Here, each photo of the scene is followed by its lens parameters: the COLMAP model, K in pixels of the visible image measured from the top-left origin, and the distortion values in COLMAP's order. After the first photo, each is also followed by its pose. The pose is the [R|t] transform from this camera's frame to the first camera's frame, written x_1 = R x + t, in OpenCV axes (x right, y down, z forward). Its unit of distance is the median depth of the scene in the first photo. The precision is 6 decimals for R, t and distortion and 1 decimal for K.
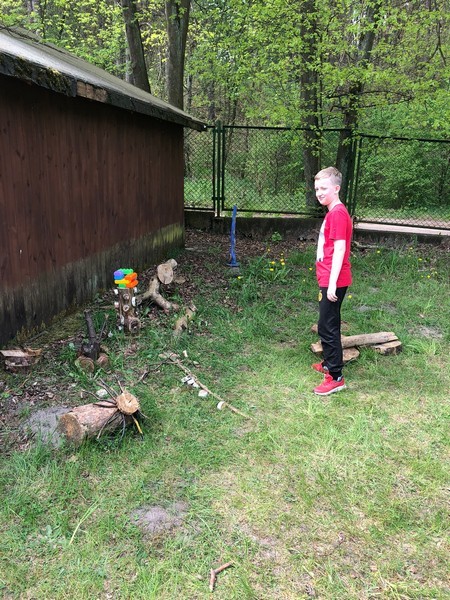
lens RADIAL K [[489.9, 0, 236.0], [0, 489.9, 301.1], [0, 0, 1]] dist [0.006758, -0.006469]
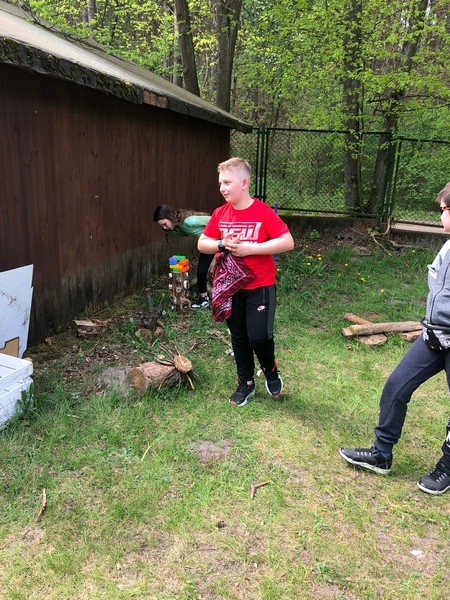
lens RADIAL K [[489.9, 0, 236.0], [0, 489.9, 301.1], [0, 0, 1]] dist [0.006758, -0.006469]
pose [[0.996702, 0.034768, -0.073323, -0.006339], [-0.034766, 0.999395, 0.001310, 0.031193], [0.073325, 0.001244, 0.997307, -0.113414]]
